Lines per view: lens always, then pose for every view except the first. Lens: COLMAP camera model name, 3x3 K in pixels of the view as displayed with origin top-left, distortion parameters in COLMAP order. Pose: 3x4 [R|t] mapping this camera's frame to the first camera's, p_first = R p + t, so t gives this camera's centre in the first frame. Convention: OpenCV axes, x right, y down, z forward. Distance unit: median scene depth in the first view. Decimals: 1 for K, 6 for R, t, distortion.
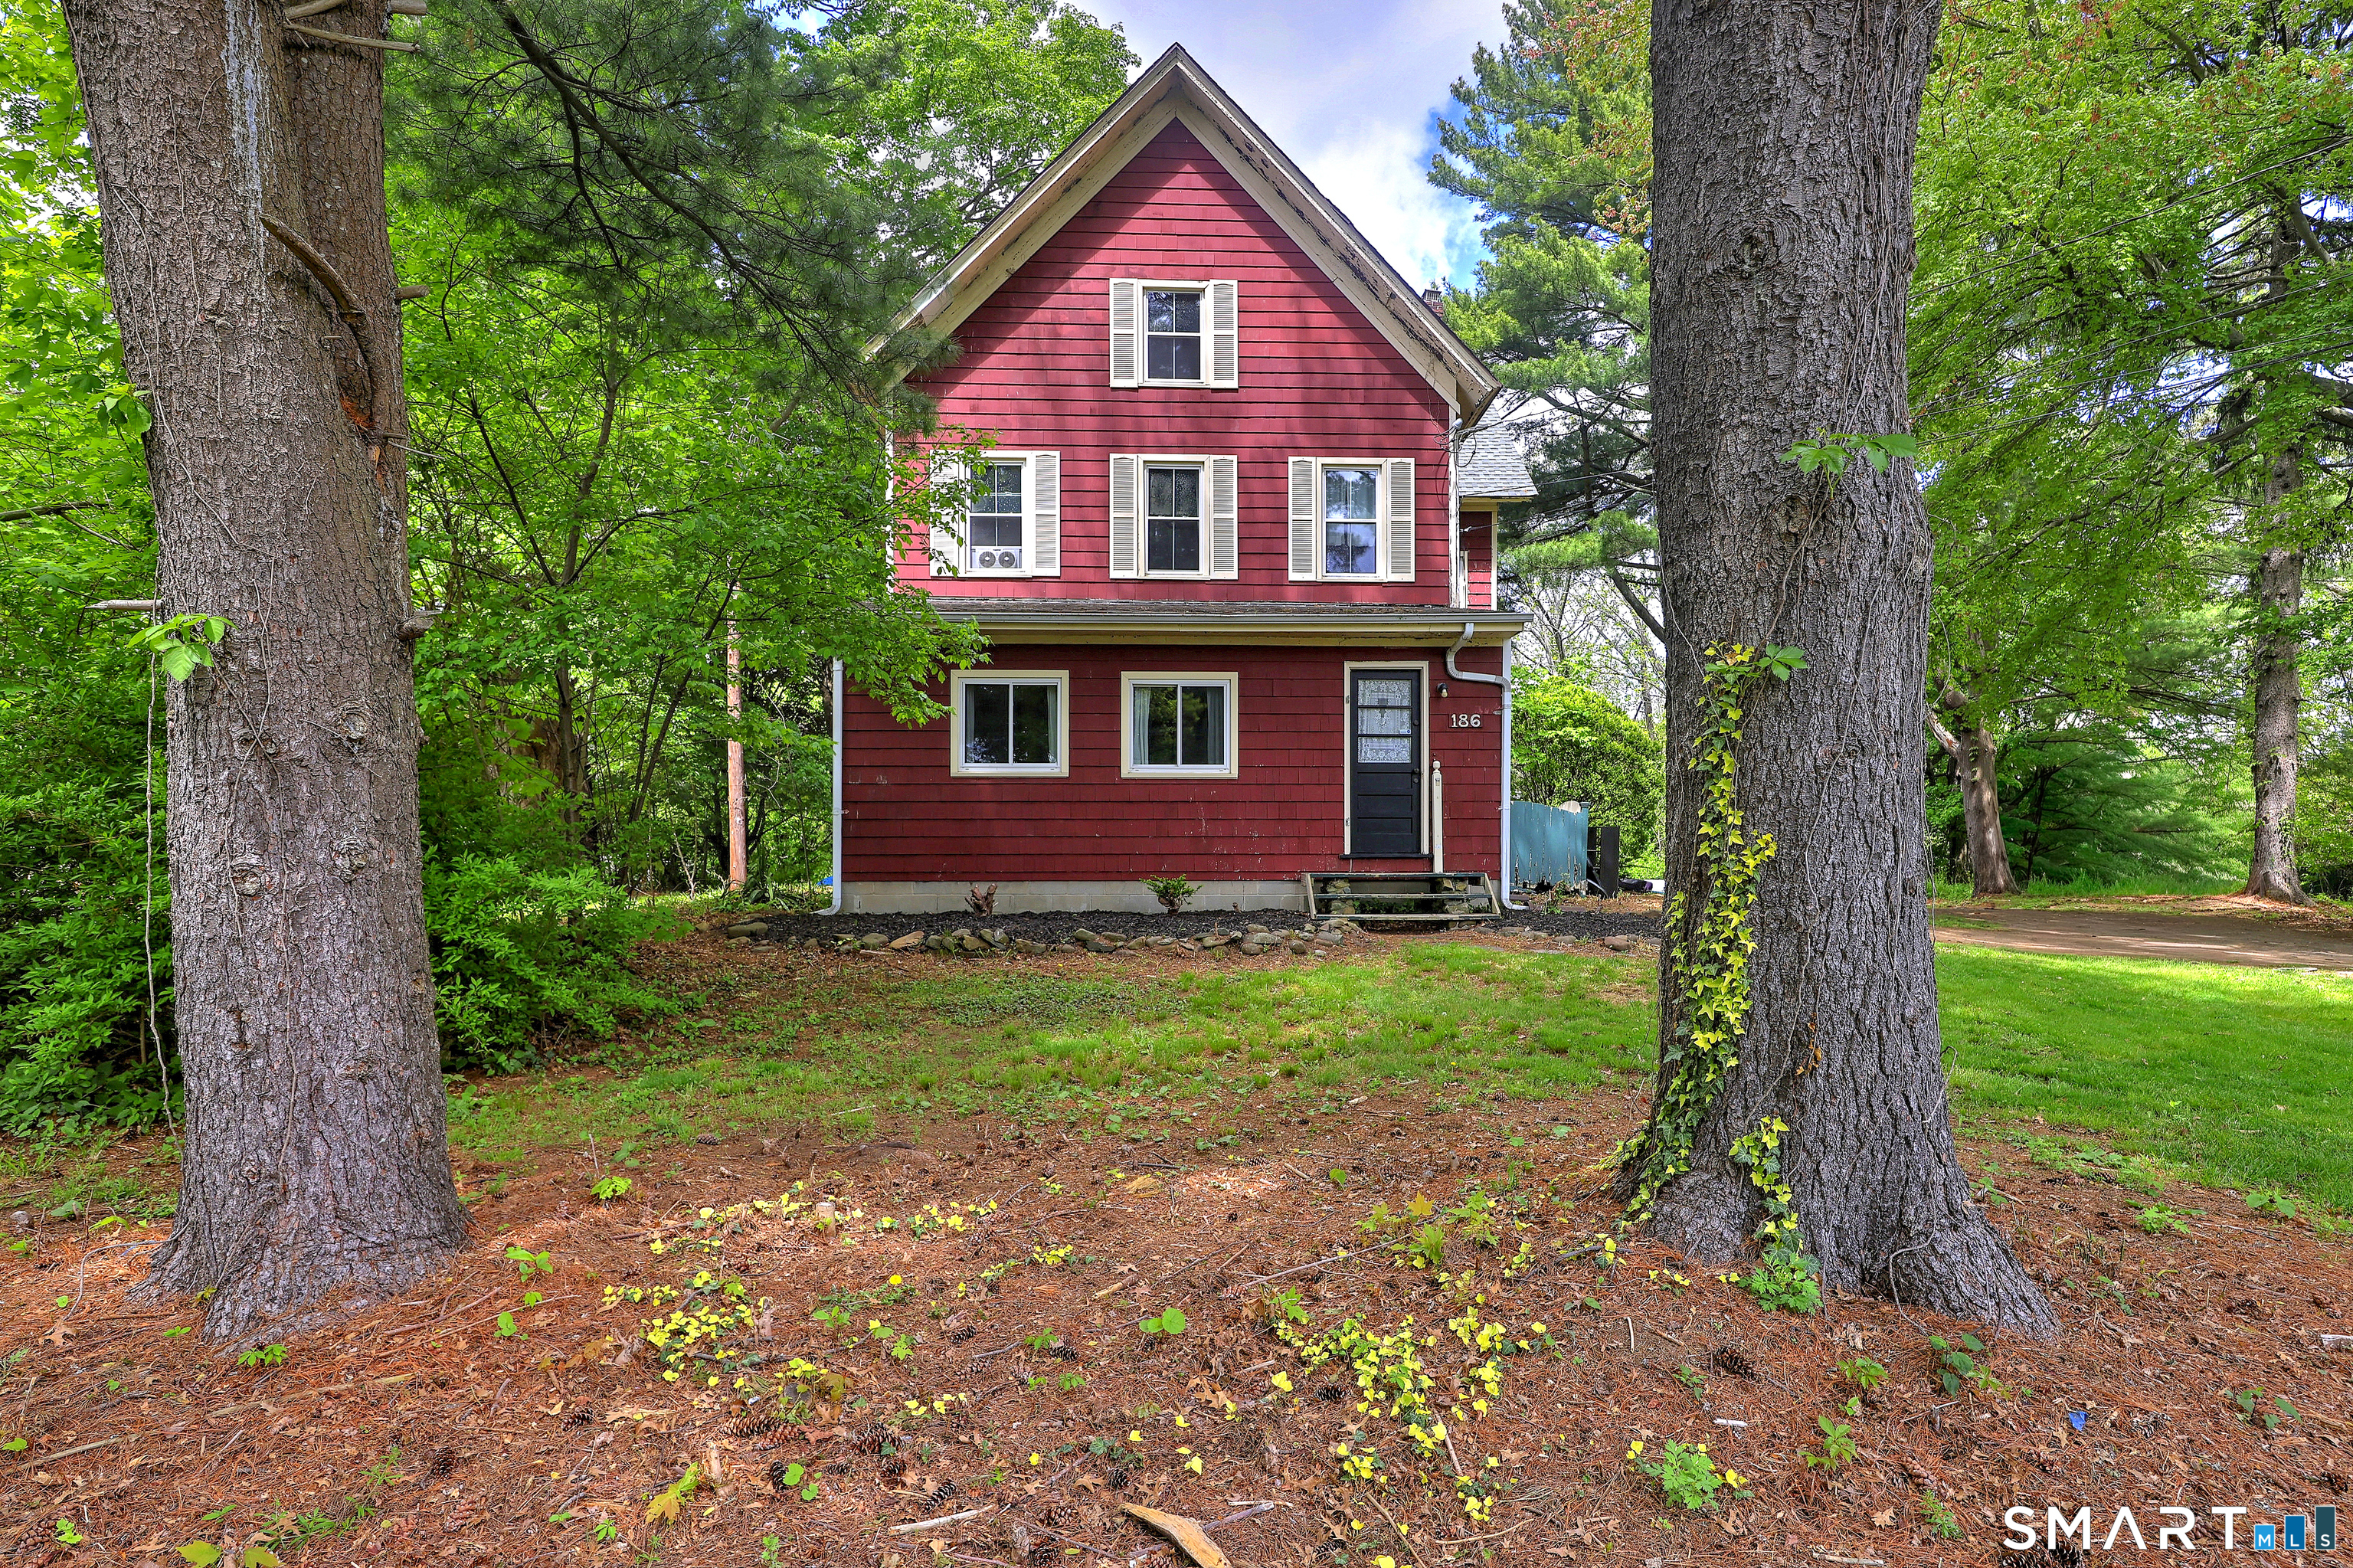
lens RADIAL K [[1205.2, 0, 1173.4], [0, 1205.2, 841.4], [0, 0, 1]] dist [0.025514, 0.000070]
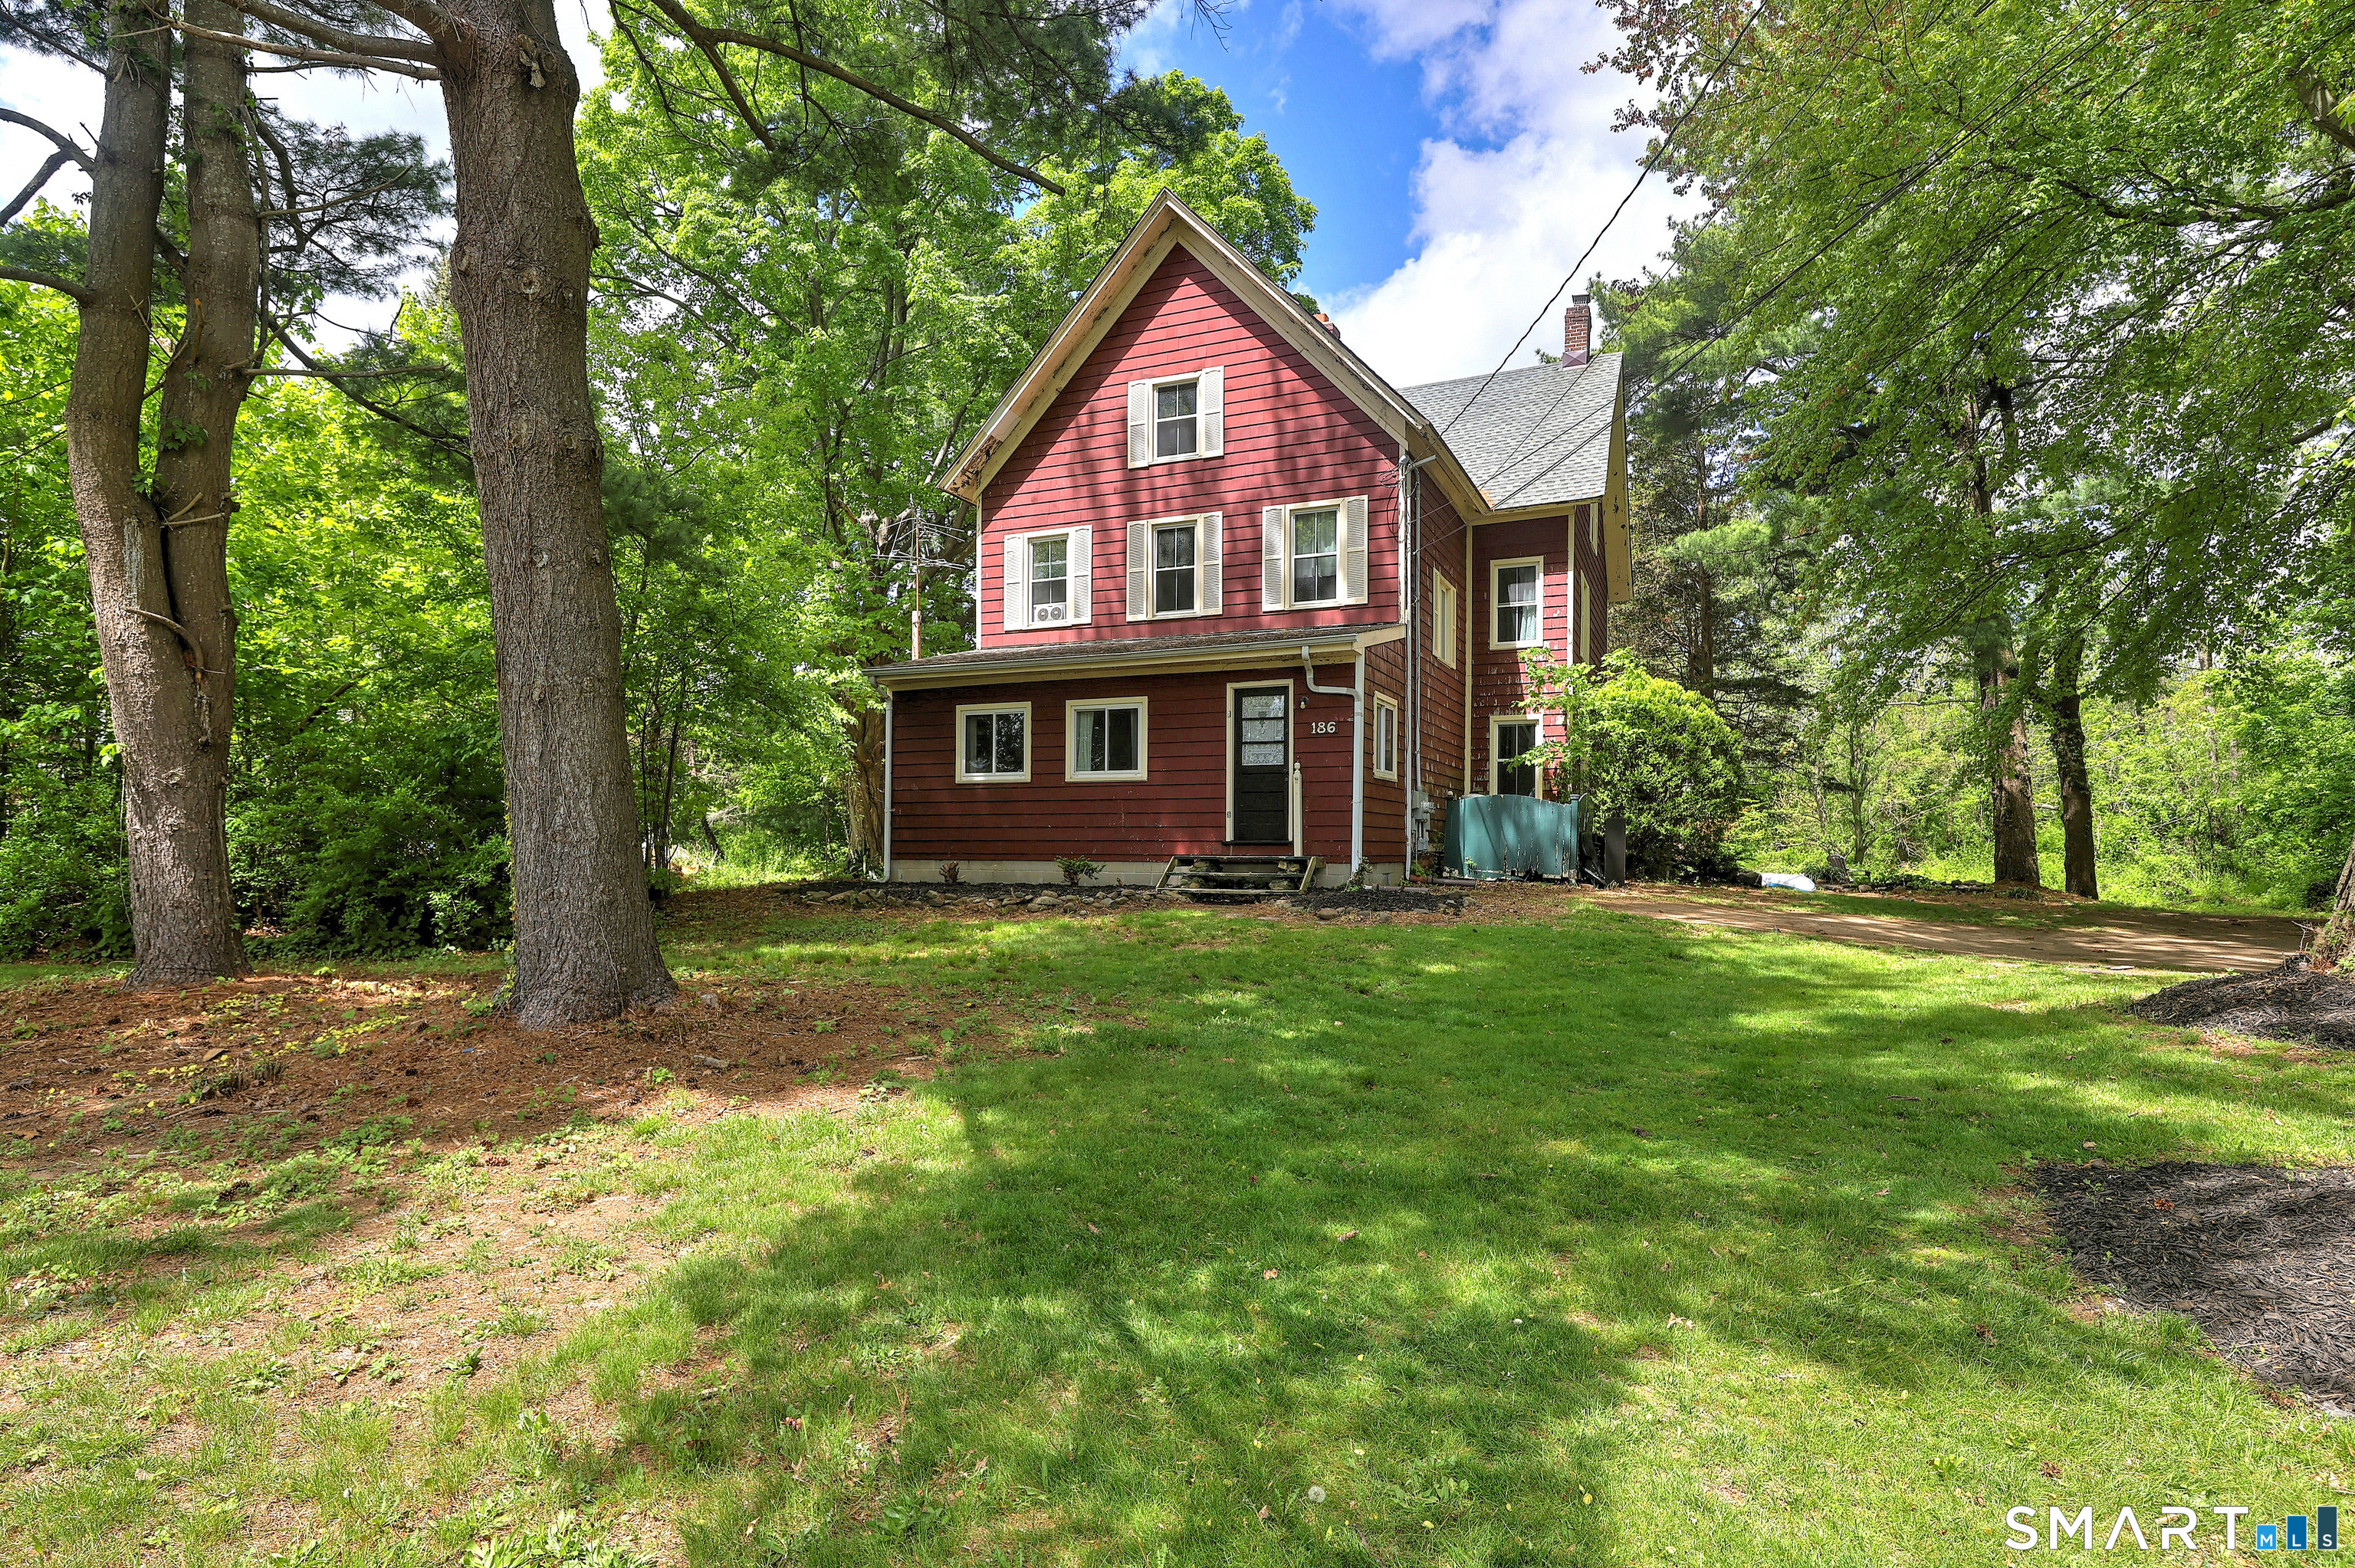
lens RADIAL K [[1206.1, 0, 1174.4], [0, 1206.1, 841.5], [0, 0, 1]] dist [0.025514, 0.000070]
pose [[0.900858, 0.001400, -0.434113, 0.535495], [-0.000946, 0.999999, 0.001263, 0.008365], [0.434114, -0.000727, 0.900858, -0.106568]]
